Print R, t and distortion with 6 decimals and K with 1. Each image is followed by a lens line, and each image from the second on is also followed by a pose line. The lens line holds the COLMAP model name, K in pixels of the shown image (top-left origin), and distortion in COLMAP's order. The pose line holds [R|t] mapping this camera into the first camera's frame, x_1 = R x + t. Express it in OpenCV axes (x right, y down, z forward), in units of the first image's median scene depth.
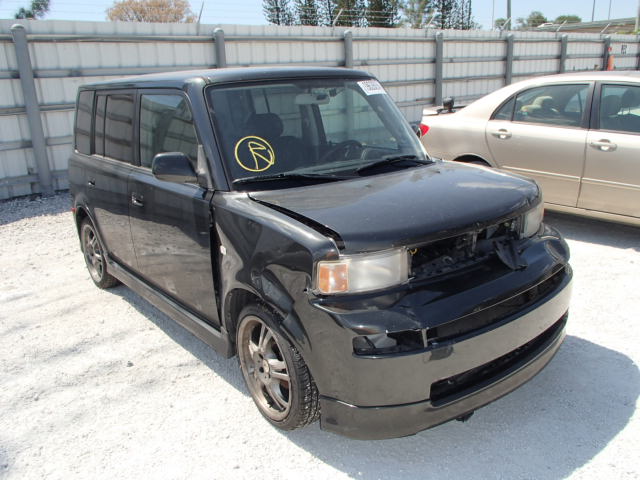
lens RADIAL K [[528.5, 0, 320.0], [0, 528.5, 240.0], [0, 0, 1]] dist [-0.004163, 0.005776]
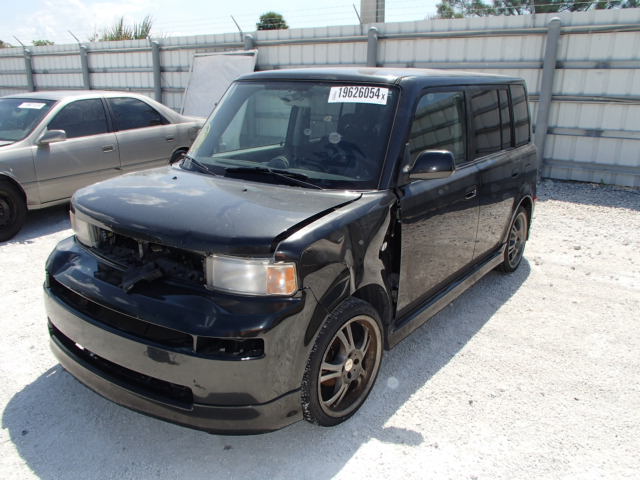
lens RADIAL K [[523.3, 0, 320.0], [0, 523.3, 240.0], [0, 0, 1]] dist [-0.021142, -0.008080]
pose [[0.265069, 0.330154, -0.905945, 0.687899], [-0.300385, 0.921073, 0.247778, -0.201659], [0.916246, 0.206454, 0.343321, 0.538973]]
